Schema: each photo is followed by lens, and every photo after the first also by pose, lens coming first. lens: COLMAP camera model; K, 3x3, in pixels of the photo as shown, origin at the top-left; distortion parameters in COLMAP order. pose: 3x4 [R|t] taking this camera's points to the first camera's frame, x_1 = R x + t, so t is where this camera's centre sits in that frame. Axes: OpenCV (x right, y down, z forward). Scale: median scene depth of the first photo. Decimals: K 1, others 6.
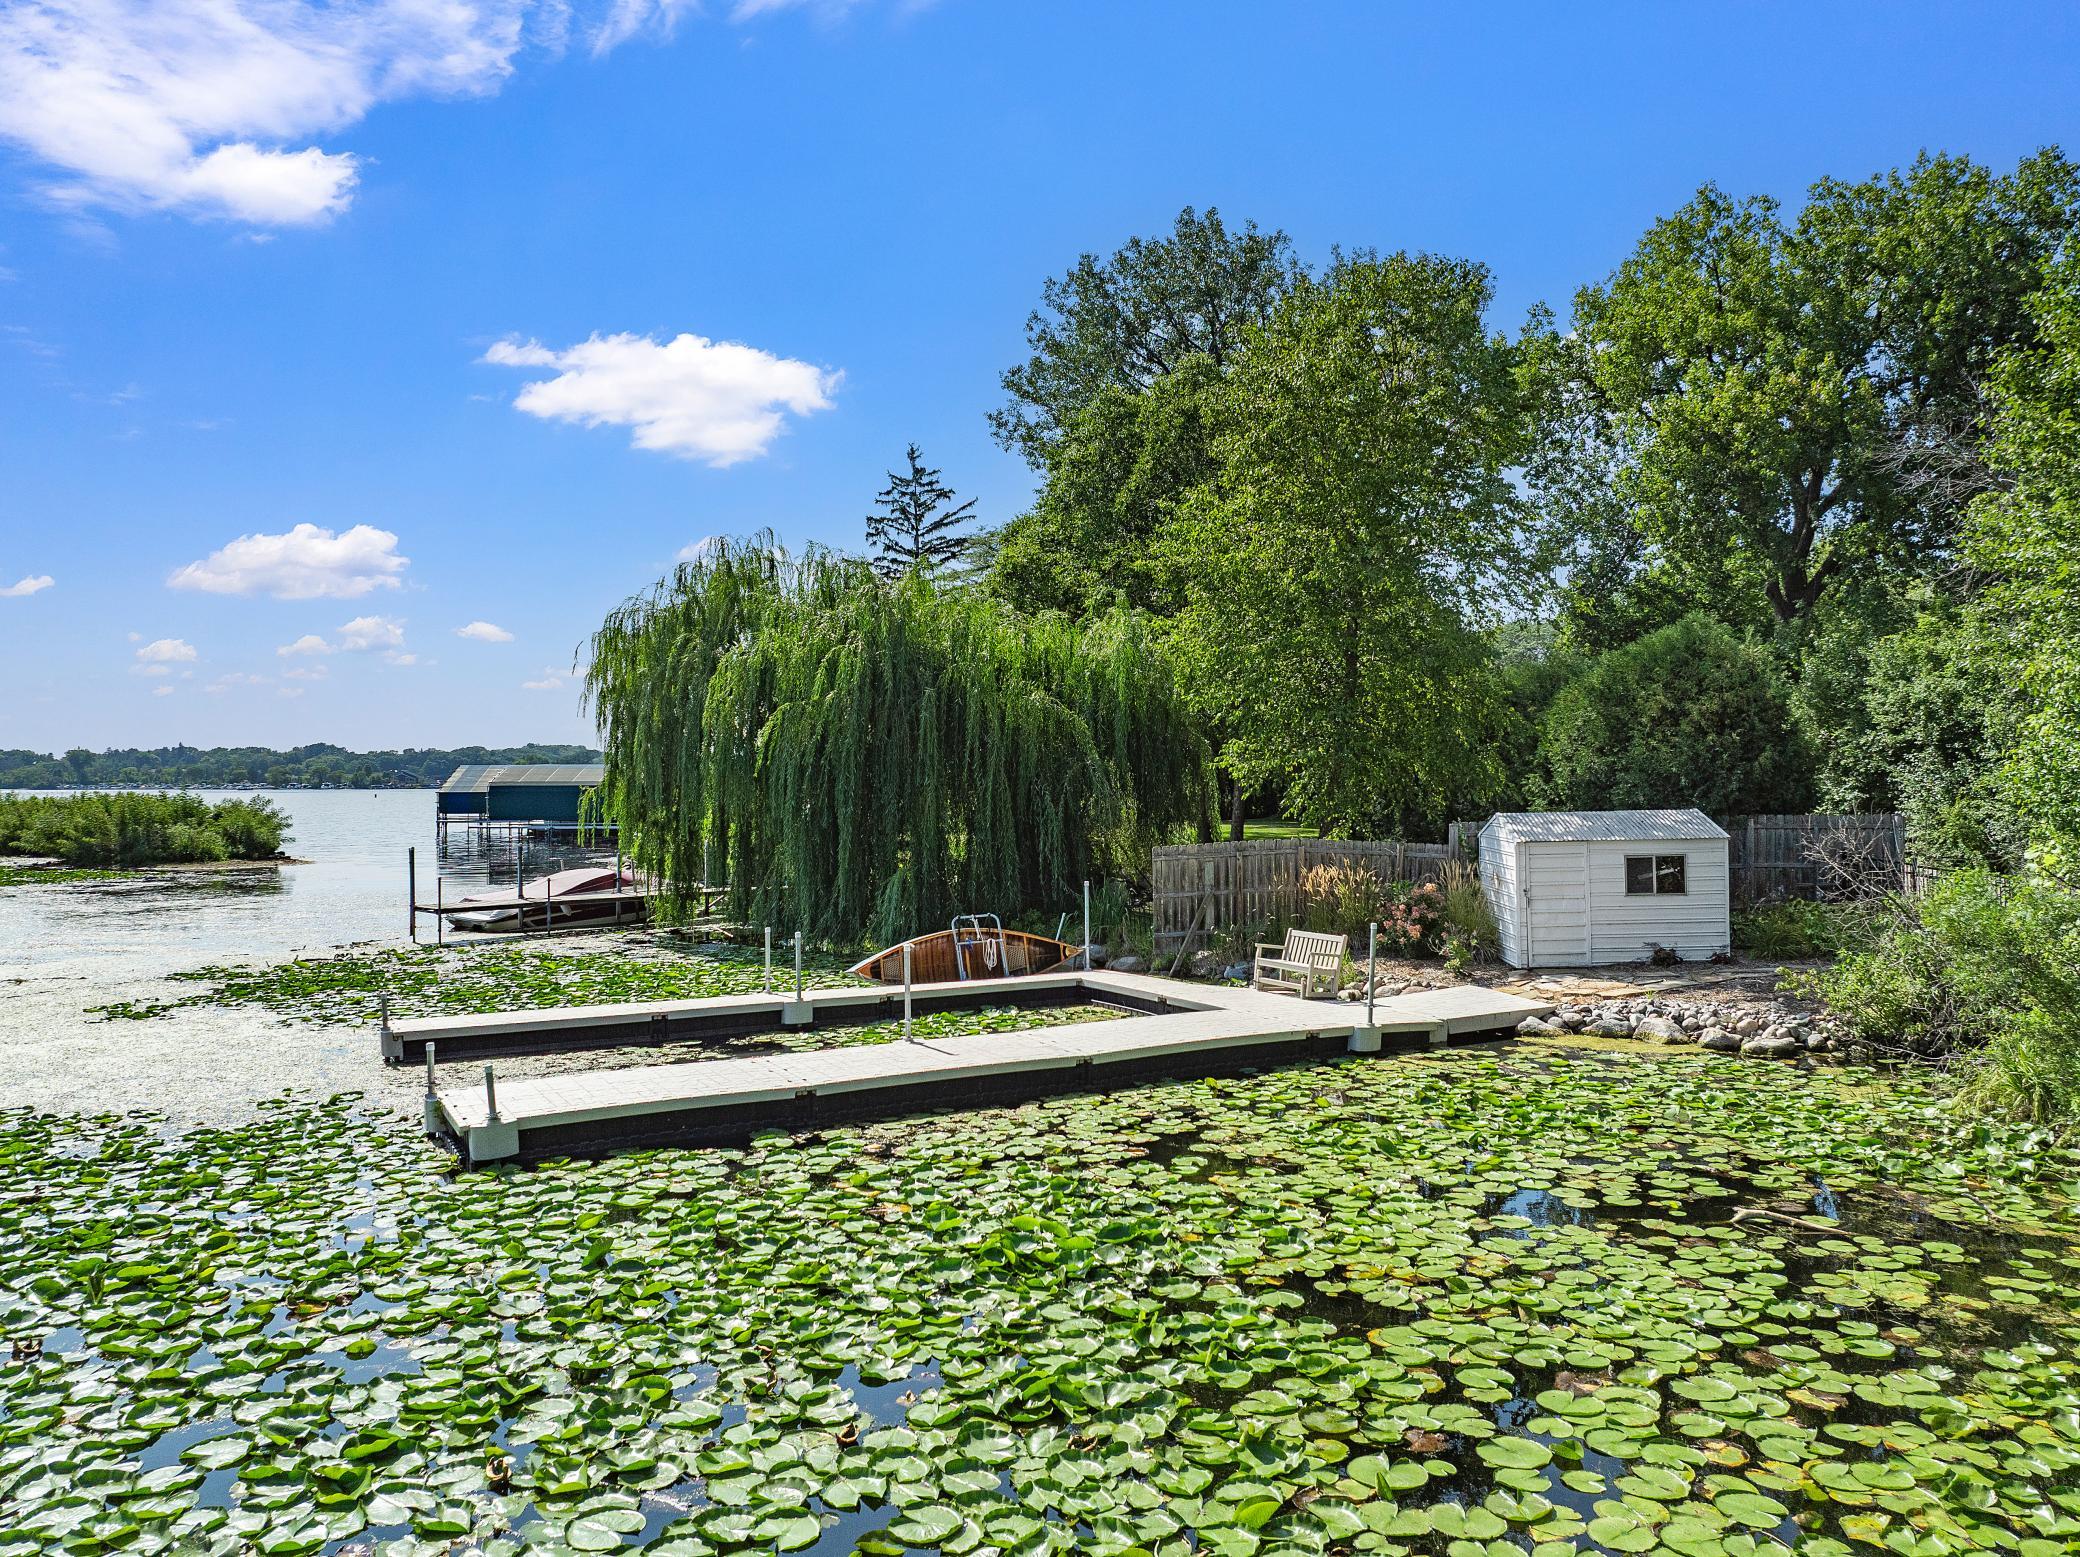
lens RADIAL K [[1446.7, 0, 1040.0], [0, 1446.7, 778.5], [0, 0, 1]] dist [-0.032155, -0.001789]
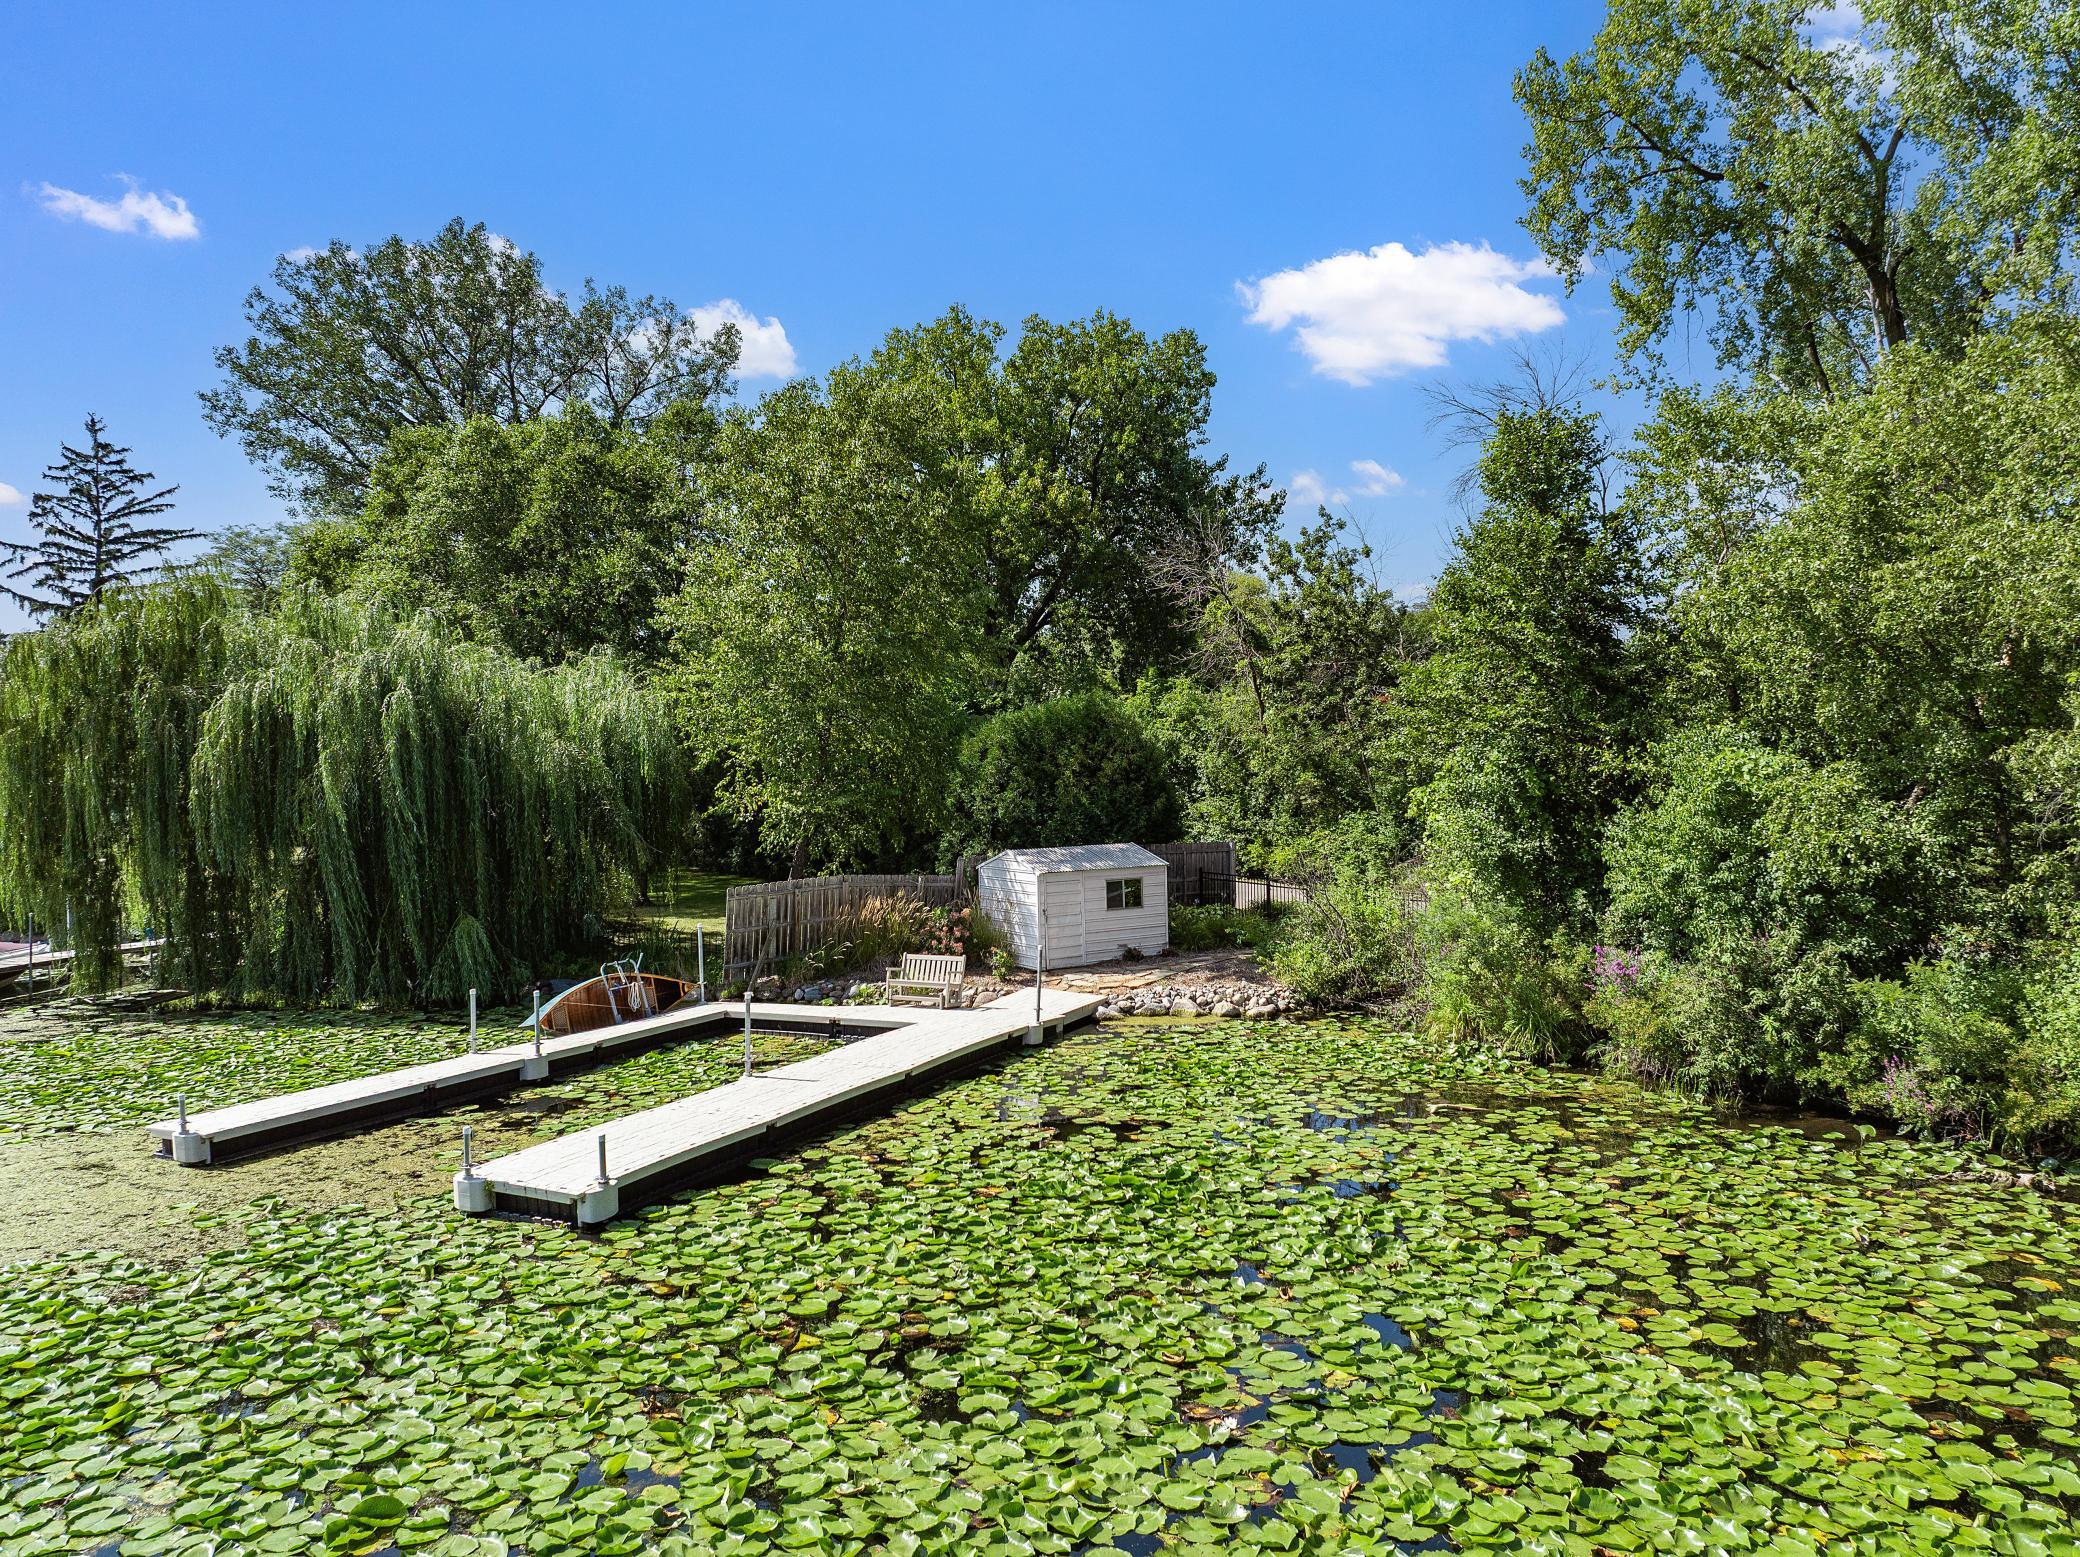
lens RADIAL K [[1446.7, 0, 1040.0], [0, 1446.7, 778.5], [0, 0, 1]] dist [-0.032155, -0.001789]
pose [[0.808808, -0.001449, 0.588071, -0.418178], [0.003371, 0.999992, -0.002173, -0.036644], [-0.588063, 0.003739, 0.808807, -0.041507]]
